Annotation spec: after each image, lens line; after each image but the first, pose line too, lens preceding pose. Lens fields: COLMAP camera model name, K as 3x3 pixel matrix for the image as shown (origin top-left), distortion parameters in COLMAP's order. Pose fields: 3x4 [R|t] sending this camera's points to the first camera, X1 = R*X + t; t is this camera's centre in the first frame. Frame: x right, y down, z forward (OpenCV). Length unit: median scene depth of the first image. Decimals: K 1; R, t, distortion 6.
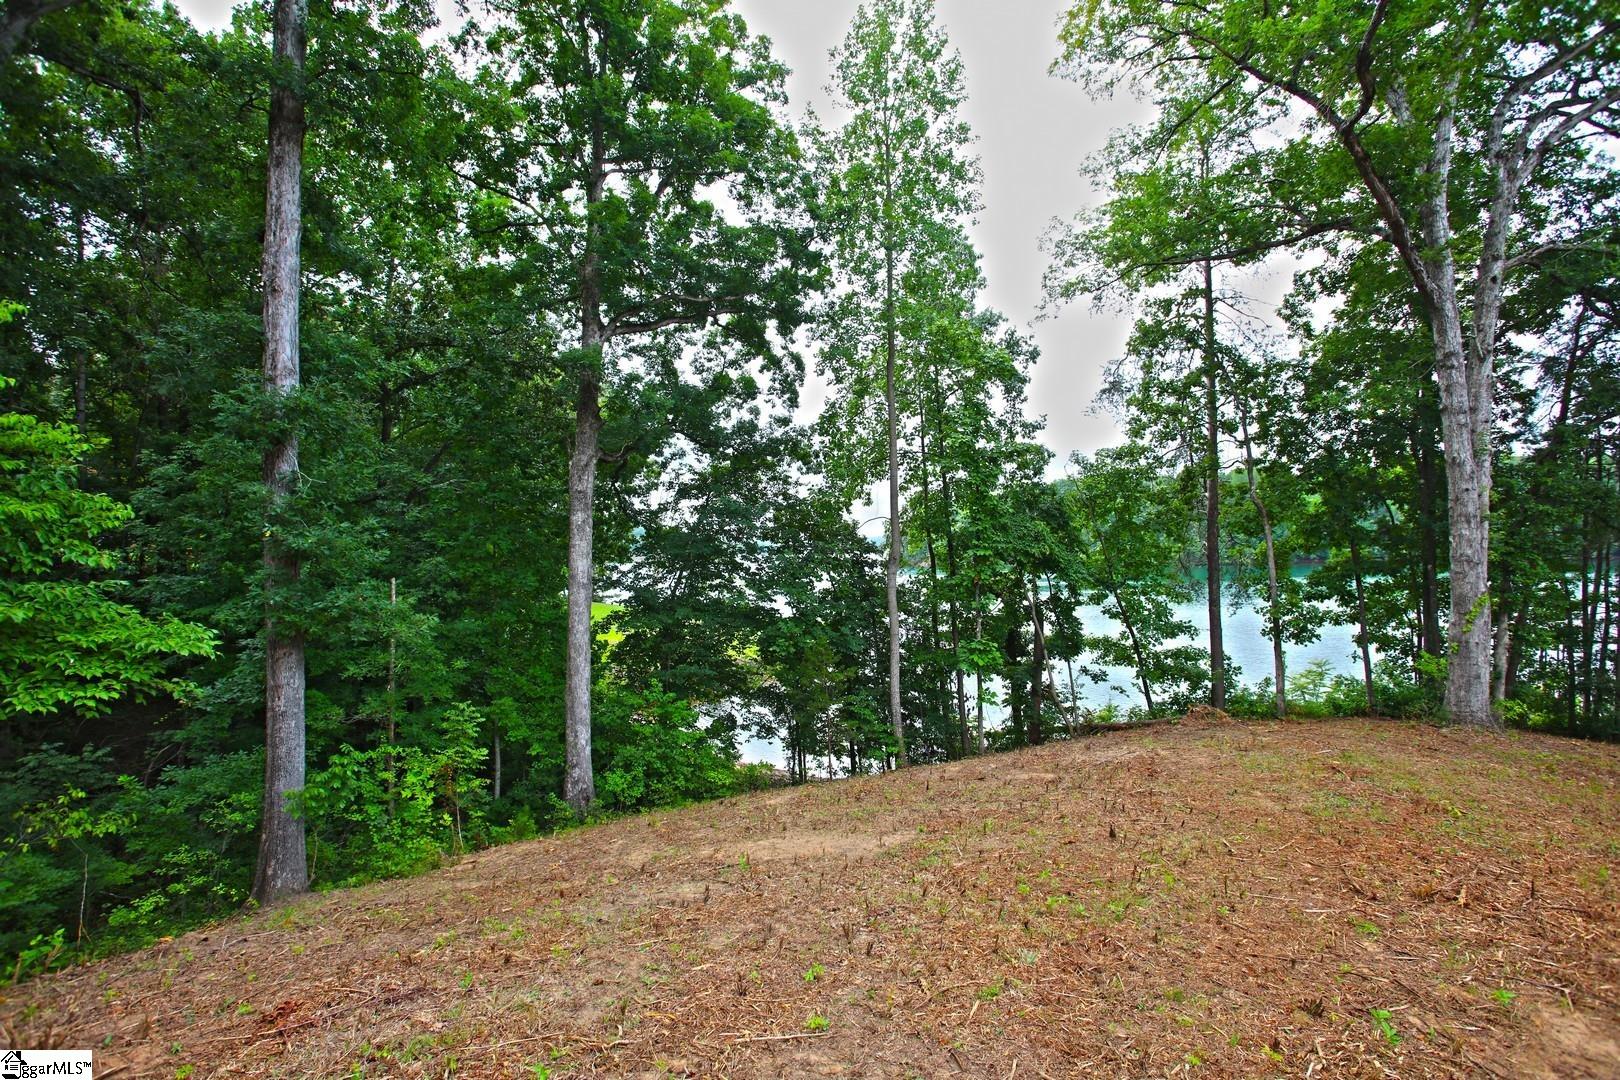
lens RADIAL K [[792.4, 0, 815.3], [0, 792.4, 542.9], [0, 0, 1]] dist [-0.063009, 0.030333]
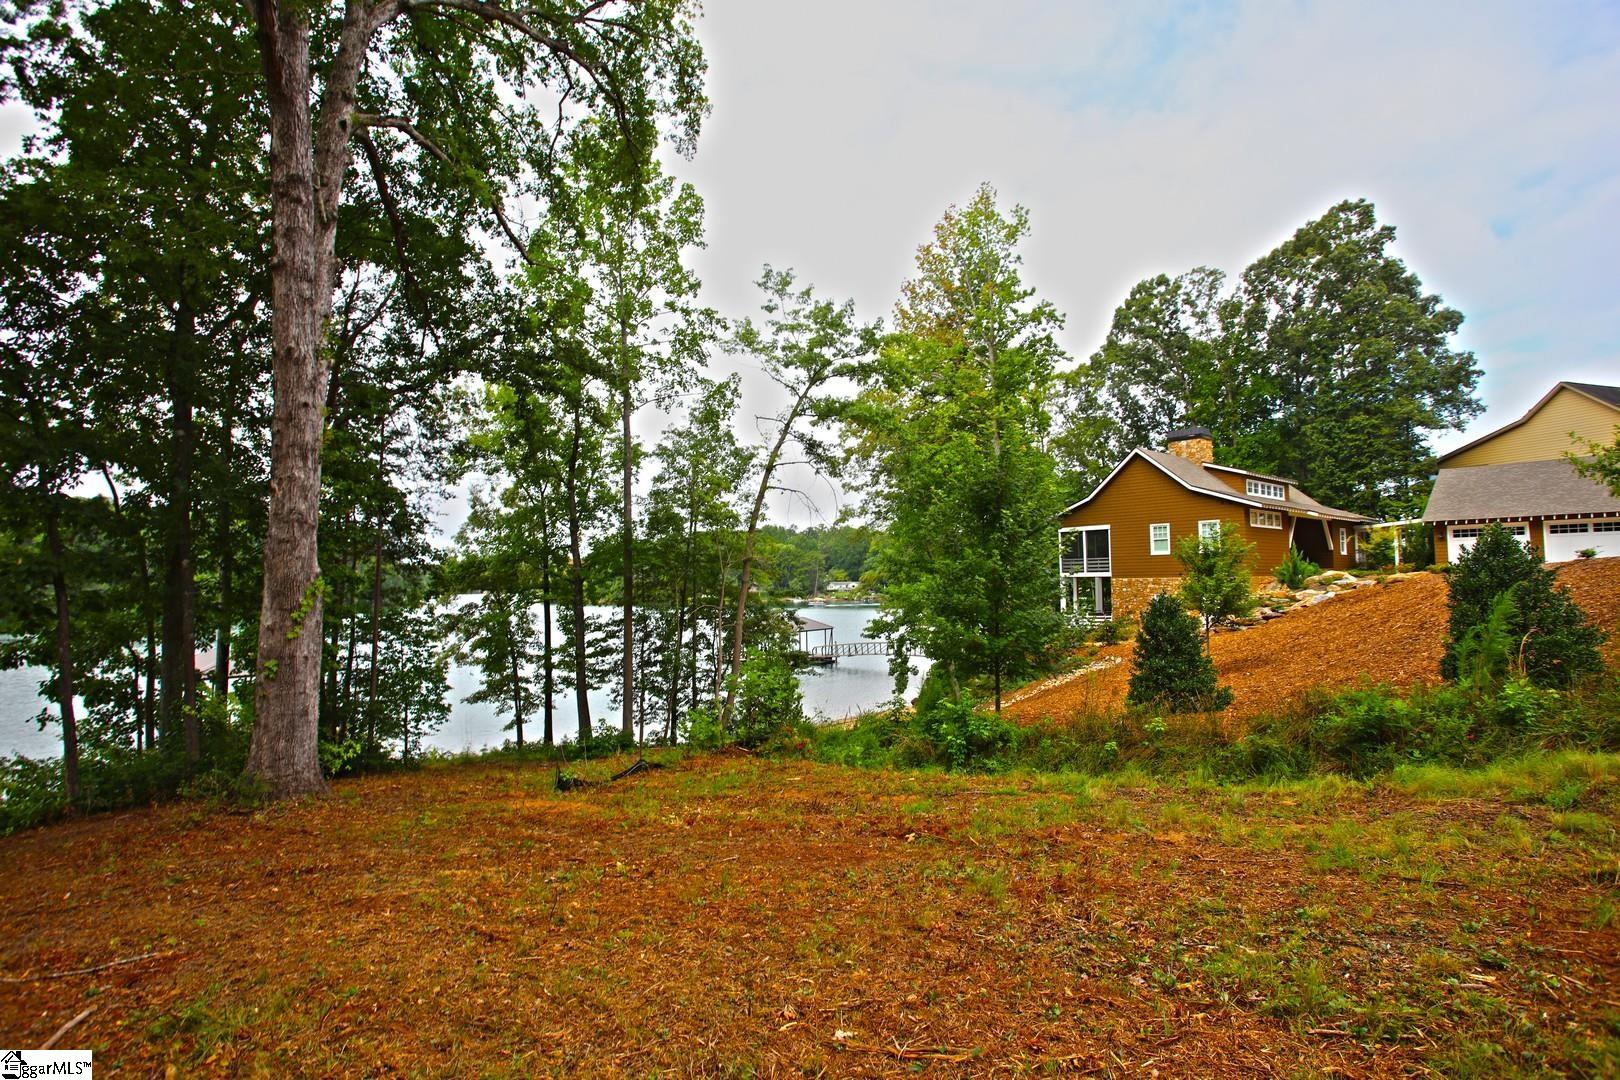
lens RADIAL K [[792.4, 0, 814.3], [0, 792.4, 544.4], [0, 0, 1]] dist [-0.063009, 0.030333]
pose [[0.135399, 0.069323, 0.988363, 0.204203], [0.001347, 0.997535, -0.070151, 0.058213], [-0.990790, 0.010829, 0.134972, 0.356249]]
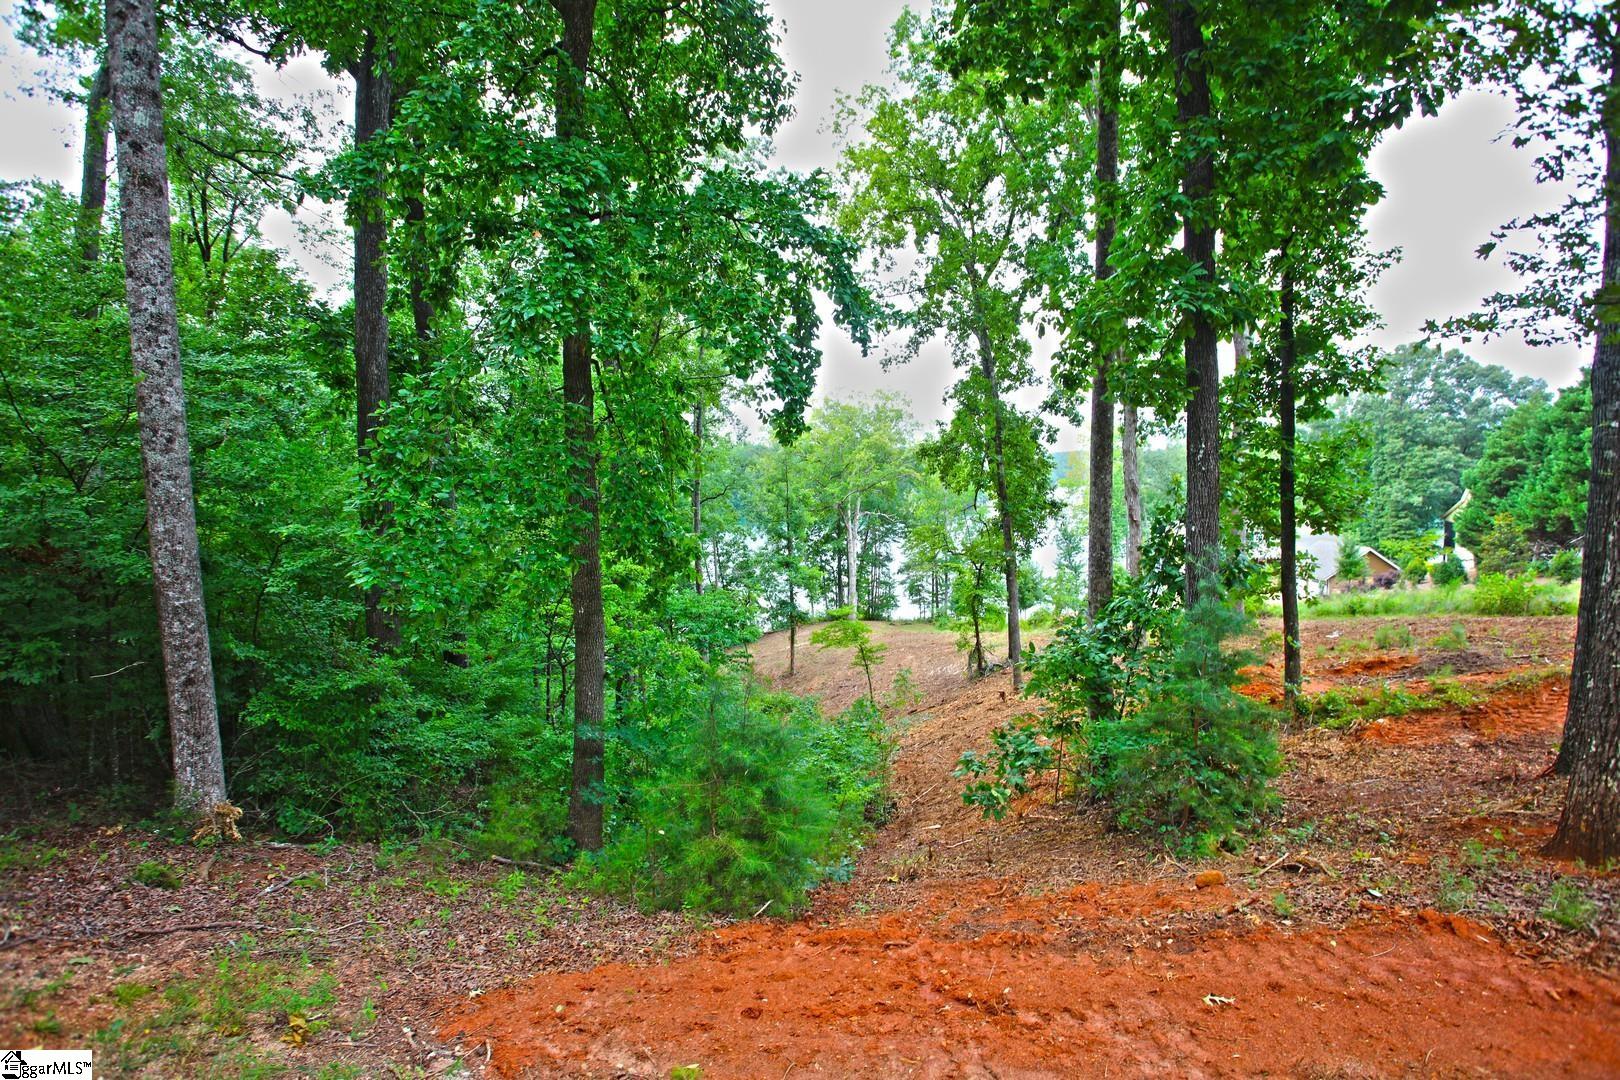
lens RADIAL K [[792.4, 0, 824.9], [0, 792.4, 540.7], [0, 0, 1]] dist [-0.063009, 0.030333]
pose [[0.750395, -0.049431, 0.659139, -1.615596], [-0.003951, 0.996846, 0.079256, -0.417533], [-0.660978, -0.062078, 0.747833, -1.636199]]
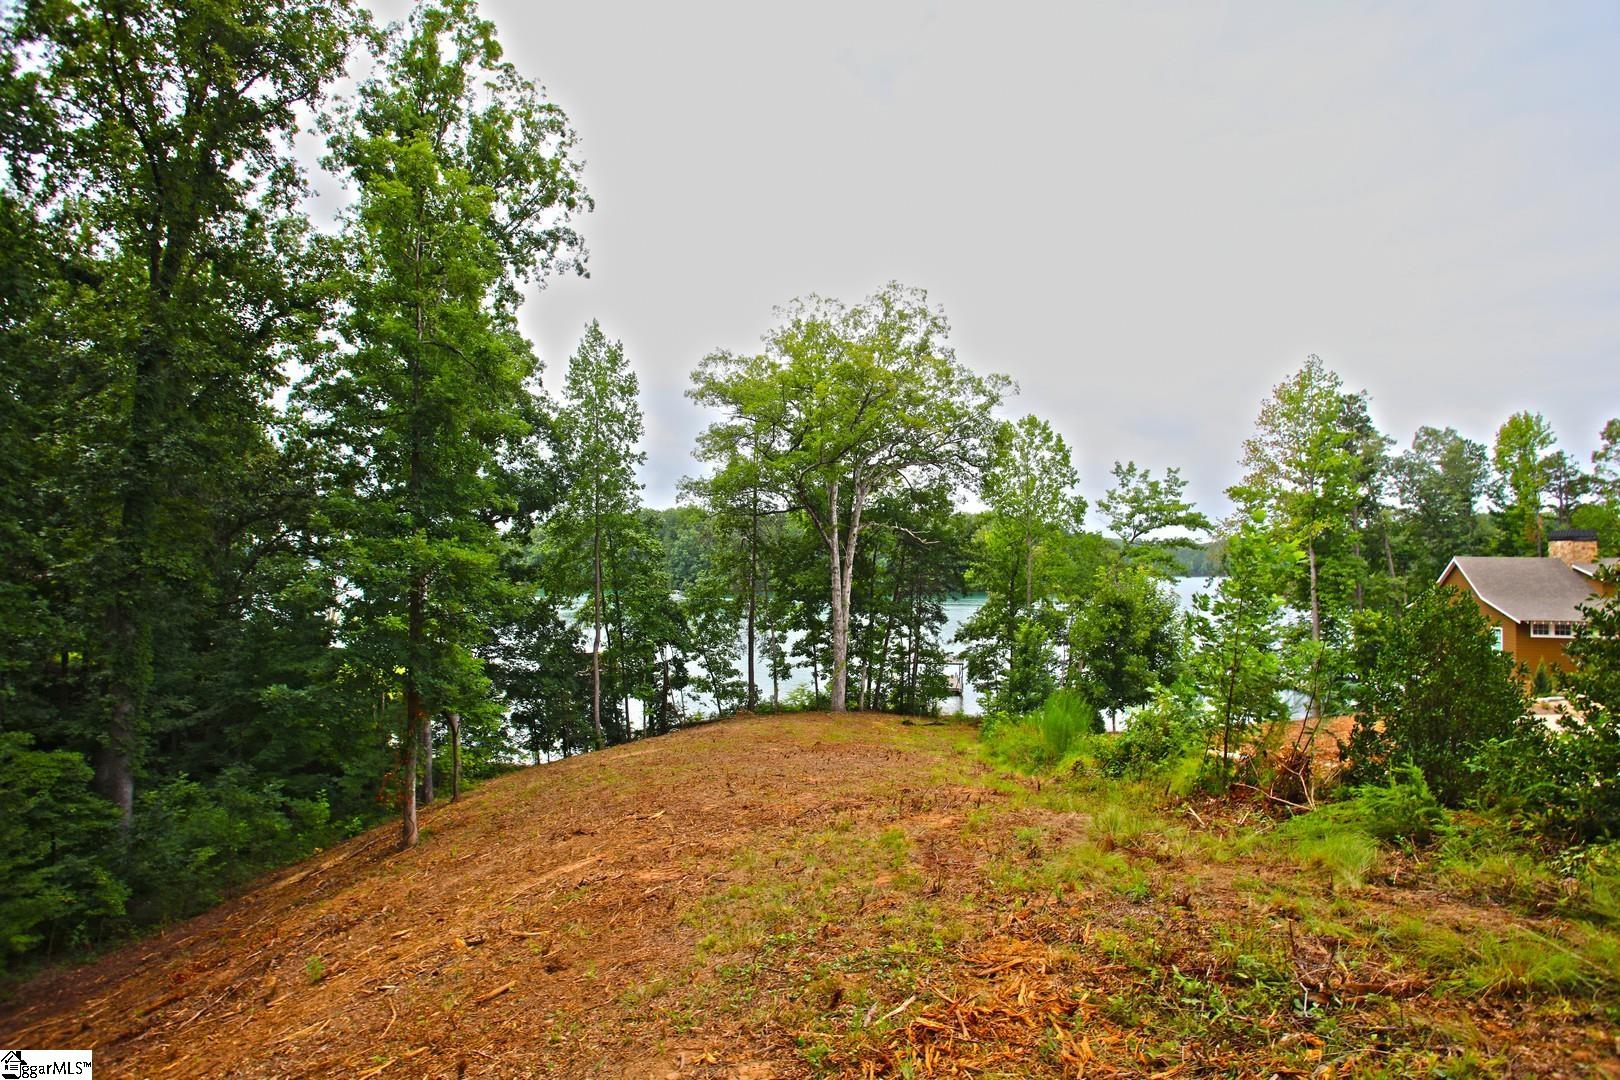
lens RADIAL K [[792.4, 0, 817.4], [0, 792.4, 549.5], [0, 0, 1]] dist [-0.063009, 0.030333]
pose [[0.864394, 0.035846, 0.501536, -0.379542], [-0.031863, 0.999356, -0.016509, -0.177883], [-0.501805, -0.001710, 0.864979, -0.861376]]
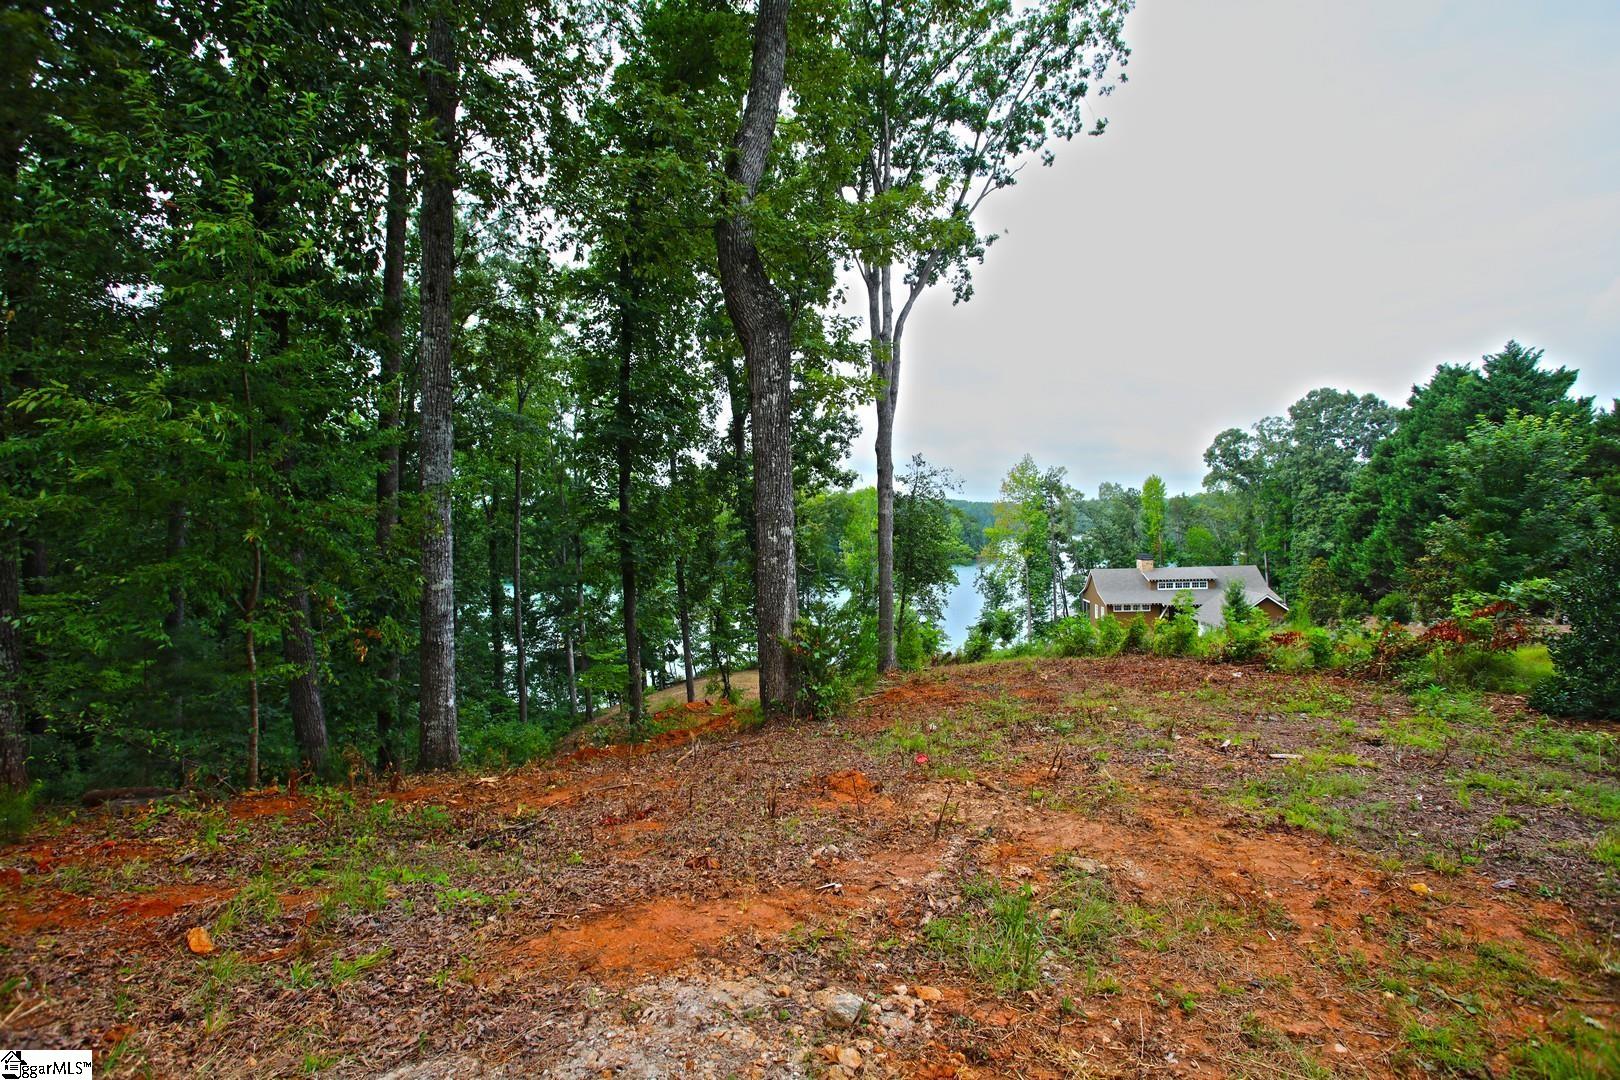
lens RADIAL K [[792.4, 0, 819.0], [0, 792.4, 540.0], [0, 0, 1]] dist [-0.063009, 0.030333]
pose [[0.779867, -0.010171, 0.625863, -1.288063], [0.001917, 0.999902, 0.013862, -0.414612], [-0.625943, -0.009611, 0.779810, -1.995688]]
